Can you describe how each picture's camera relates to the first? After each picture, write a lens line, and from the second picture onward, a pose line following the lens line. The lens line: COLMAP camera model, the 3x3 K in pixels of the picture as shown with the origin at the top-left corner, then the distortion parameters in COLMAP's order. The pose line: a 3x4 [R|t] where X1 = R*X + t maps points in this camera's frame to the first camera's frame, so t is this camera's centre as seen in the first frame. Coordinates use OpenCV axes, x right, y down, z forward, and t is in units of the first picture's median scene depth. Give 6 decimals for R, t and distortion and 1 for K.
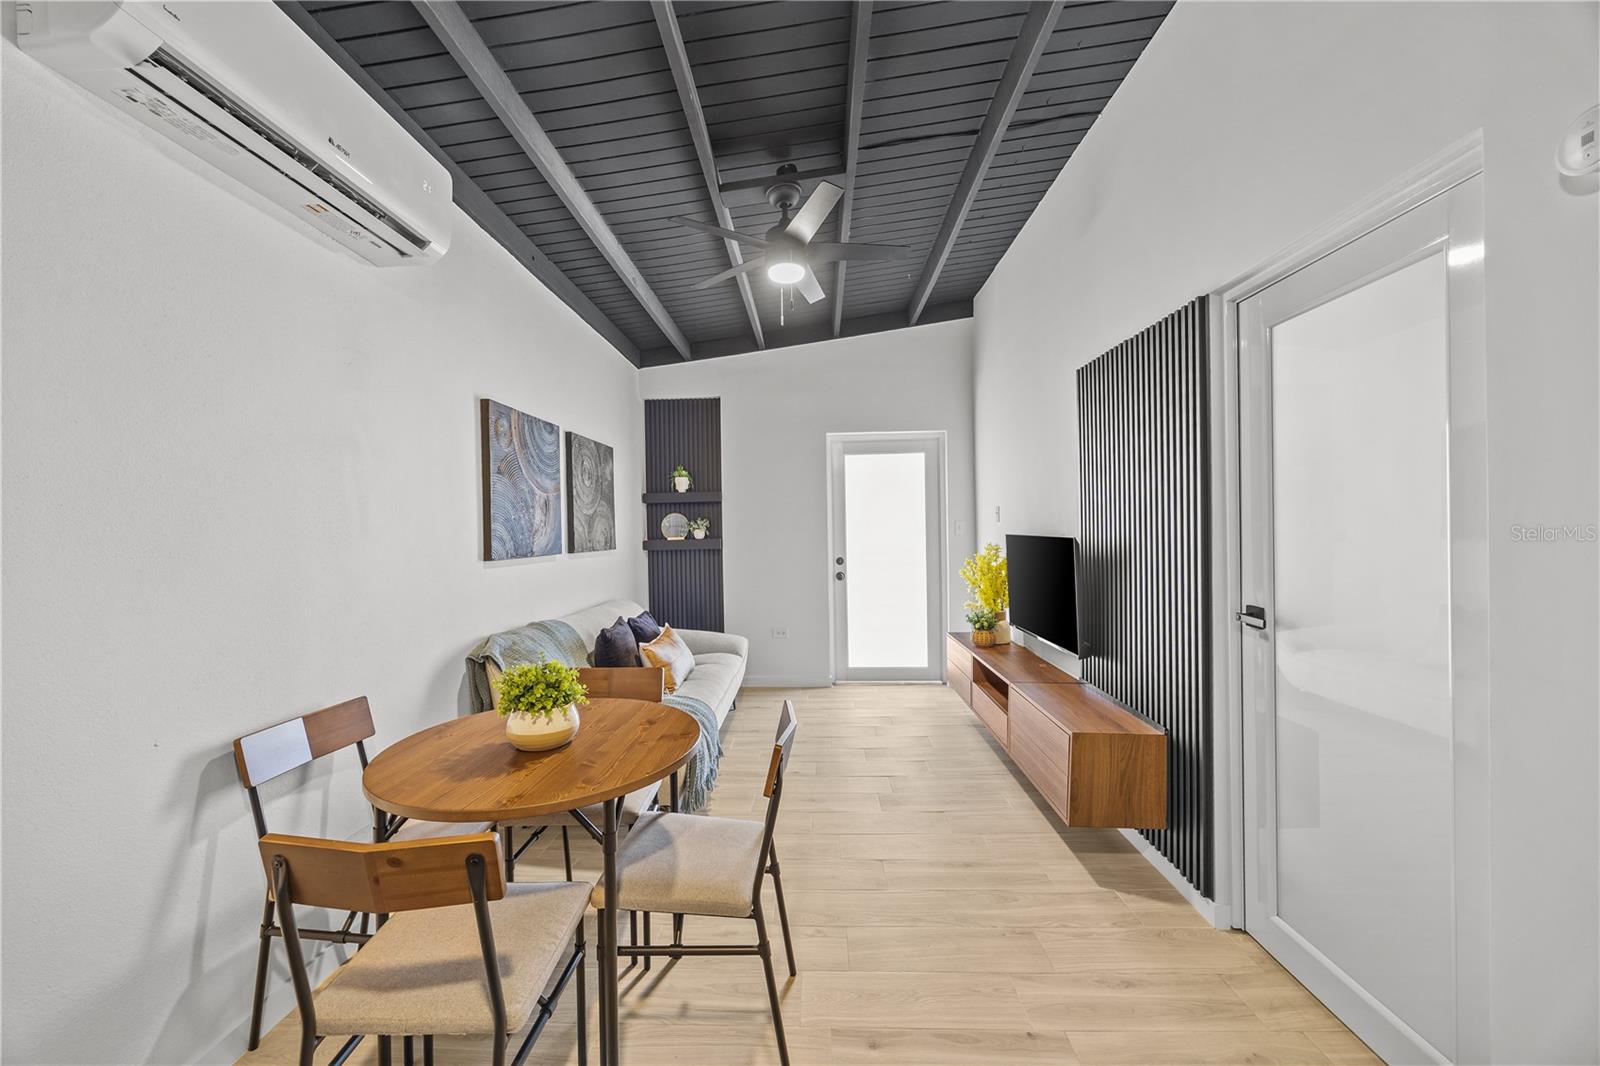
lens RADIAL K [[610.6, 0, 800.0], [0, 610.6, 533.0], [0, 0, 1]] dist [-0.001498, 0.000296]
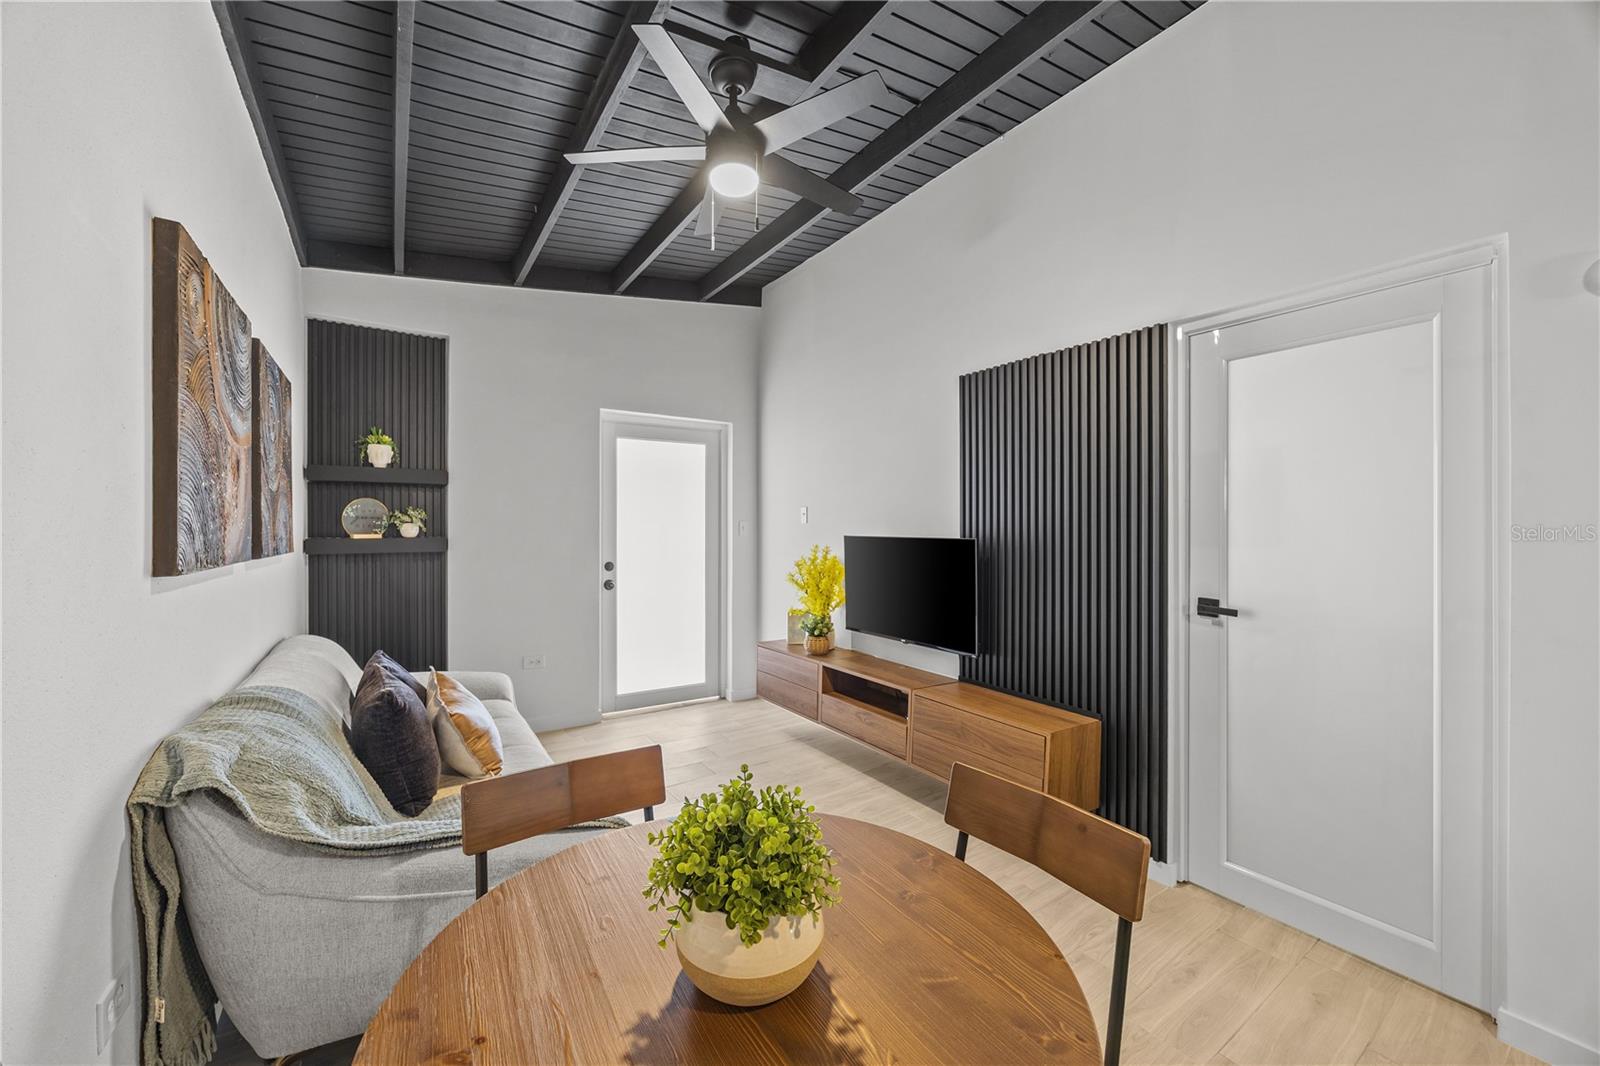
lens RADIAL K [[610.6, 0, 800.0], [0, 610.6, 533.0], [0, 0, 1]] dist [-0.001498, 0.000296]
pose [[0.811973, 0.016567, 0.583460, -0.212684], [-0.013028, 0.999862, -0.010260, 0.006386], [-0.583550, 0.000730, 0.812077, 0.191976]]
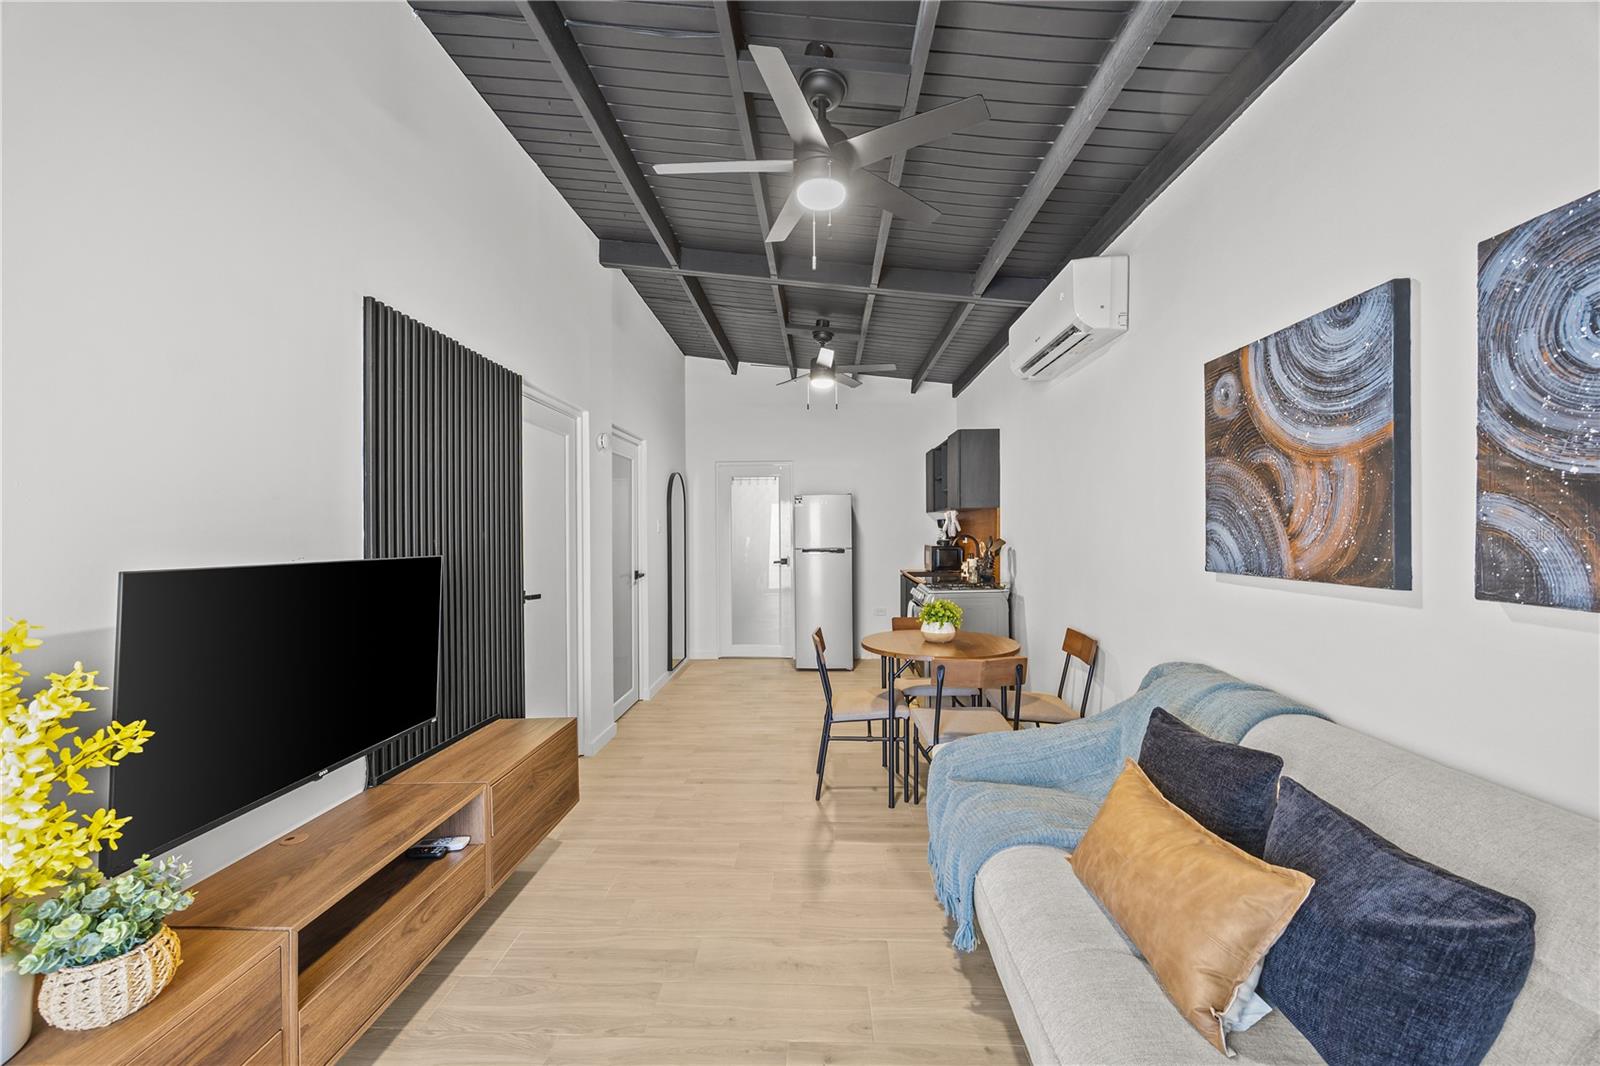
lens RADIAL K [[610.6, 0, 800.0], [0, 610.6, 533.0], [0, 0, 1]] dist [-0.001498, 0.000296]
pose [[-0.999712, 0.019226, 0.014344, 0.000532], [0.019320, 0.999792, 0.006464, -0.009475], [-0.014217, 0.006739, -0.999876, 0.966058]]
